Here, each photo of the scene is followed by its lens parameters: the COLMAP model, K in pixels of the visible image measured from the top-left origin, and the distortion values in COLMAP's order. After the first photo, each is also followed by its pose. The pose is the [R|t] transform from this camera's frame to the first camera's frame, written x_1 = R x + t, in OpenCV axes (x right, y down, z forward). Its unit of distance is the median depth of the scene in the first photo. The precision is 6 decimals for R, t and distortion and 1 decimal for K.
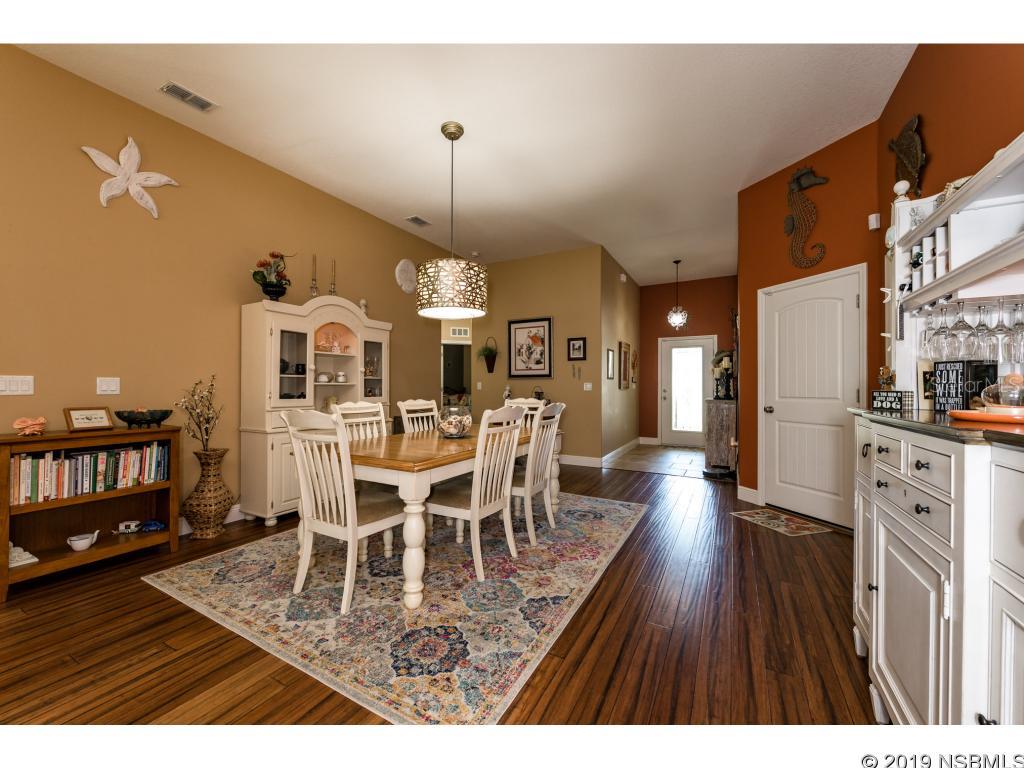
lens RADIAL K [[412.6, 0, 508.0], [0, 412.6, 383.4], [0, 0, 1]] dist [-0.002557, -0.000612]
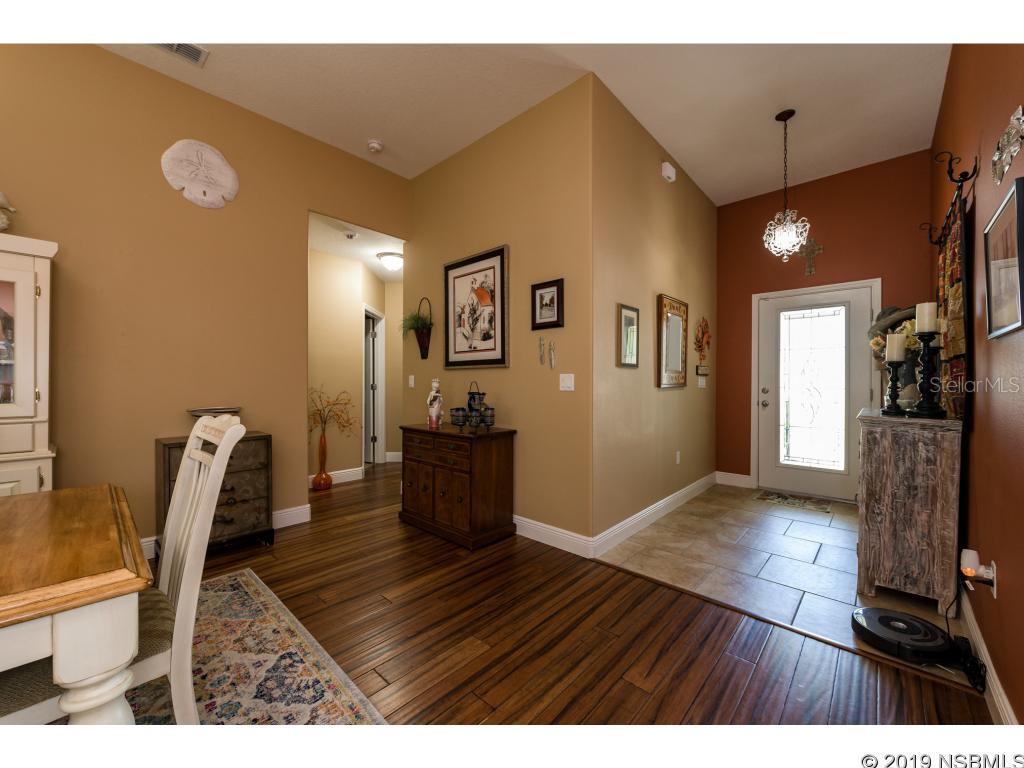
lens RADIAL K [[412.6, 0, 504.8], [0, 412.6, 382.7], [0, 0, 1]] dist [-0.002557, -0.000612]
pose [[0.970922, 0.000555, -0.239395, 0.223265], [0.000779, 0.999985, 0.005477, 0.005128], [0.239394, -0.005504, 0.970907, 0.491400]]
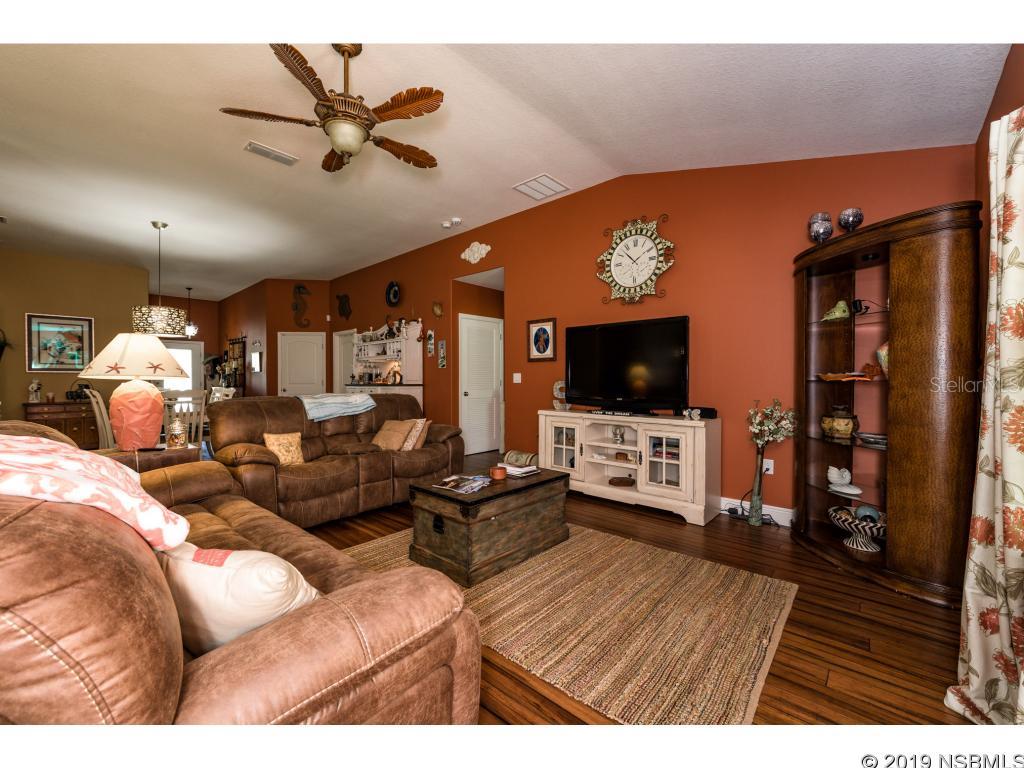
lens RADIAL K [[412.6, 0, 501.7], [0, 412.6, 388.8], [0, 0, 1]] dist [-0.002557, -0.000612]
pose [[0.251693, -0.025722, 0.967465, -0.701580], [-0.003947, 0.999611, 0.027603, -0.002150], [-0.967799, -0.010767, 0.251493, -0.381061]]
